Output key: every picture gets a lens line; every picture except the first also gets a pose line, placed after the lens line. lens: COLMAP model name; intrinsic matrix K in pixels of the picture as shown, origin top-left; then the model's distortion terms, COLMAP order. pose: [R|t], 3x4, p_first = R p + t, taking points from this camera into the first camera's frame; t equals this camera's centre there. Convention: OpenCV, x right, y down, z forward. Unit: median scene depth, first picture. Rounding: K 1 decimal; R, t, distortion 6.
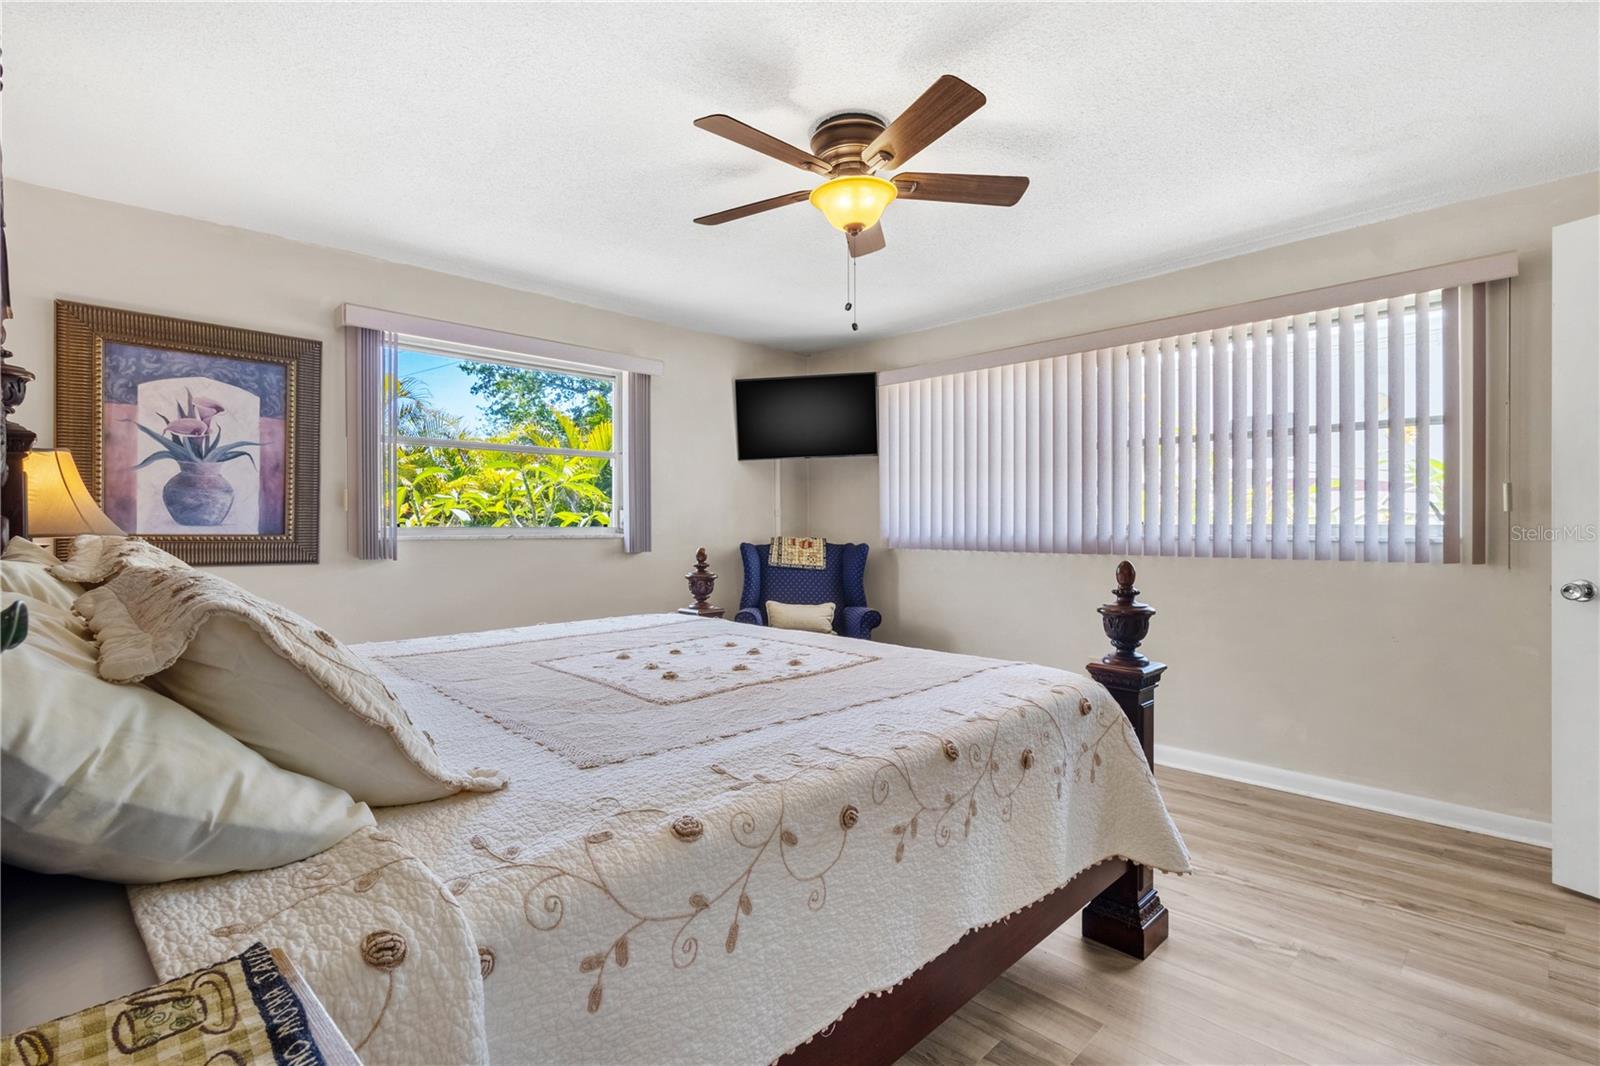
lens RADIAL K [[750.3, 0, 808.0], [0, 750.3, 529.1], [0, 0, 1]] dist [0.001643, 0.001036]
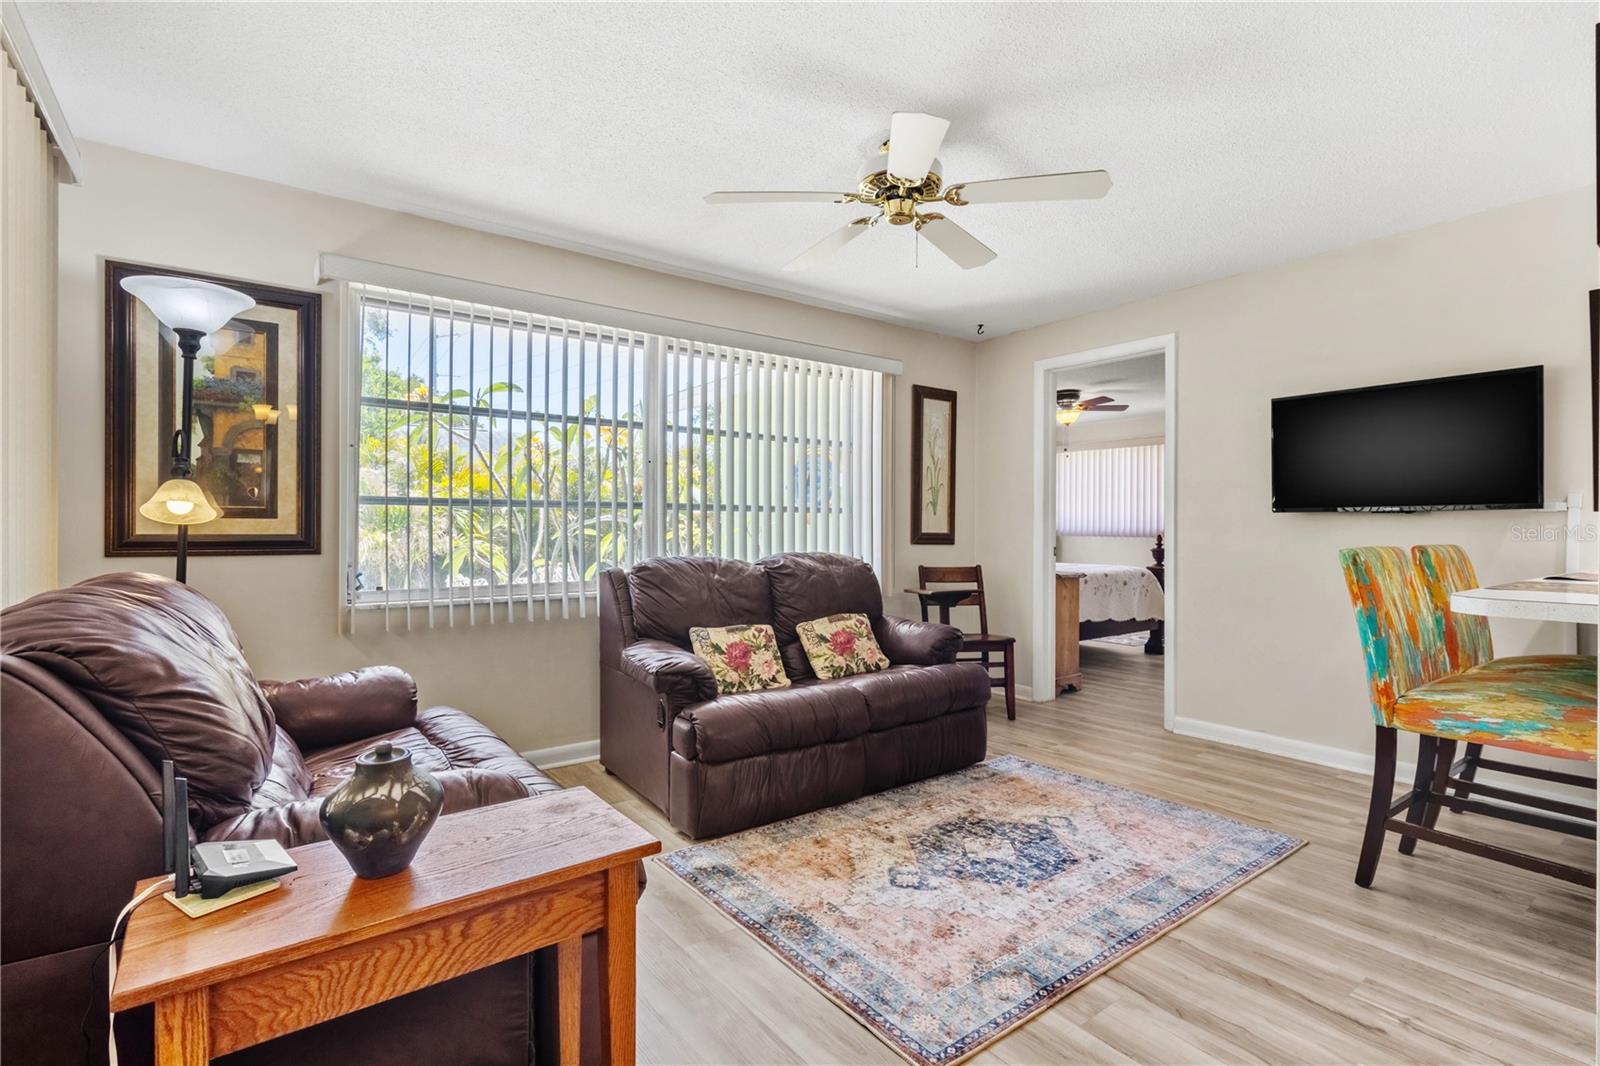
lens RADIAL K [[750.3, 0, 808.0], [0, 750.3, 529.1], [0, 0, 1]] dist [0.001643, 0.001036]
pose [[0.990781, 0.011617, -0.134974, -0.437253], [-0.011739, 0.999931, -0.000111, 0.025755], [0.134963, 0.001694, 0.990849, -1.648203]]
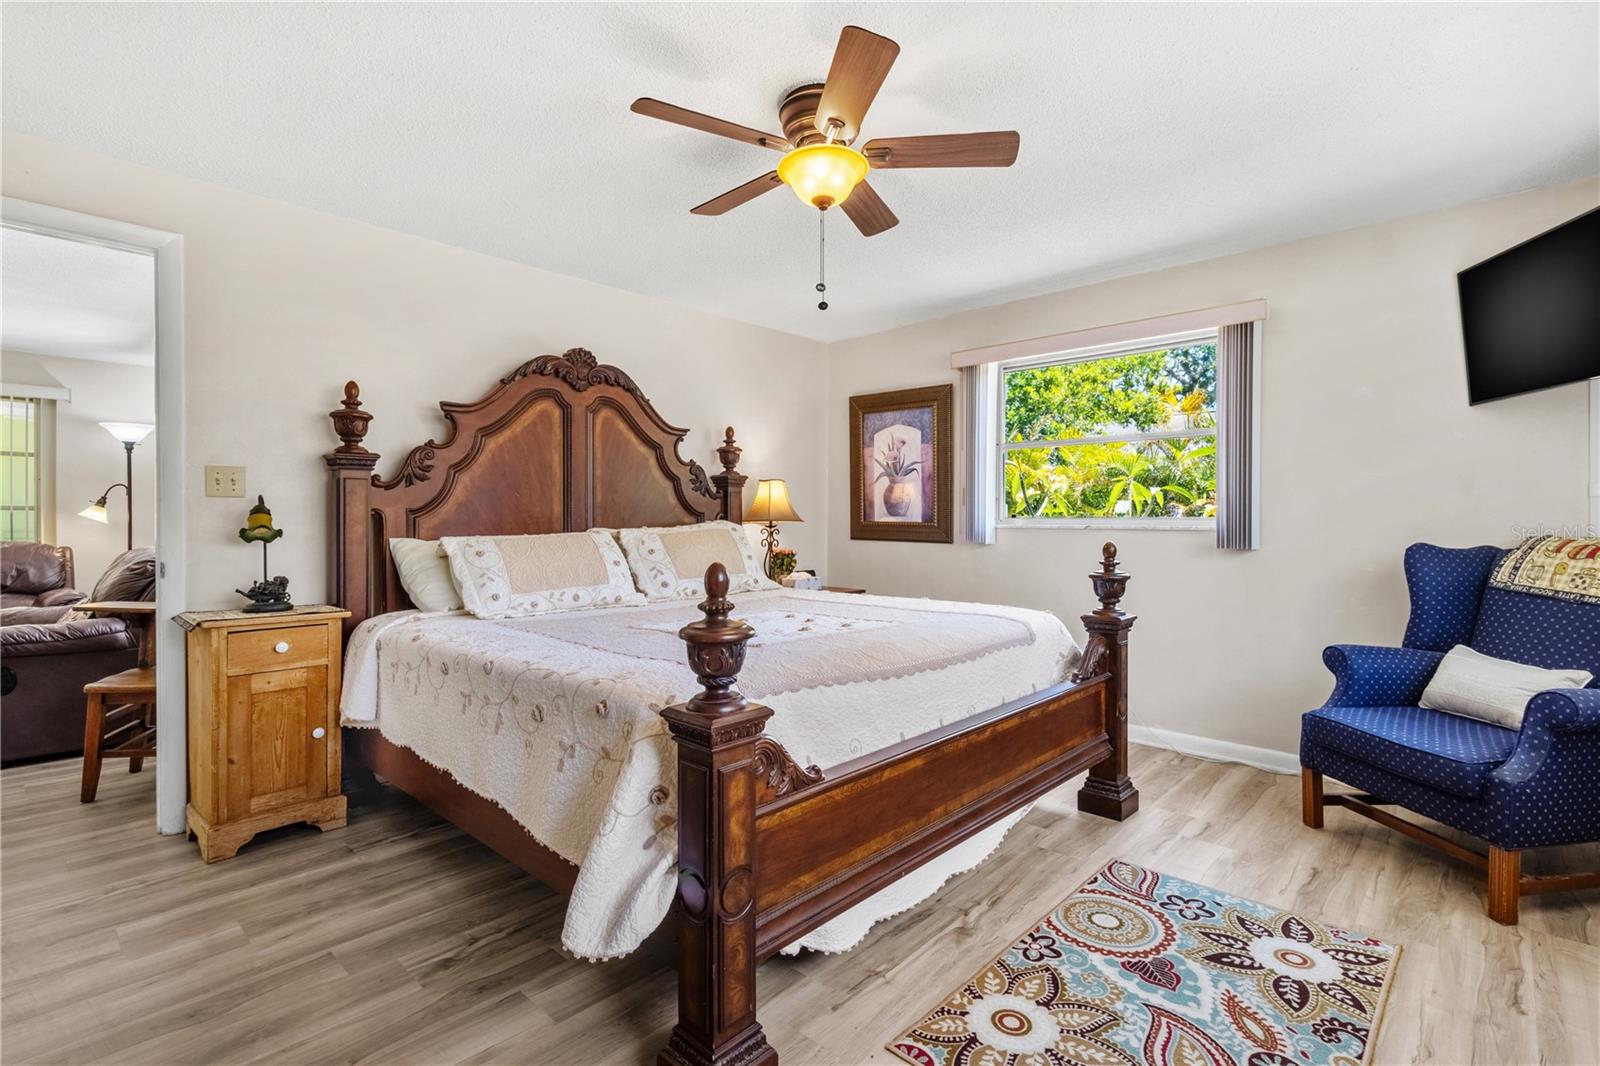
lens RADIAL K [[750.3, 0, 808.0], [0, 750.3, 529.1], [0, 0, 1]] dist [0.001643, 0.001036]
pose [[0.033728, 0.015209, -0.999315, 0.793651], [-0.003765, 0.999879, 0.015091, -0.000886], [0.999424, 0.003253, 0.033781, 0.745516]]
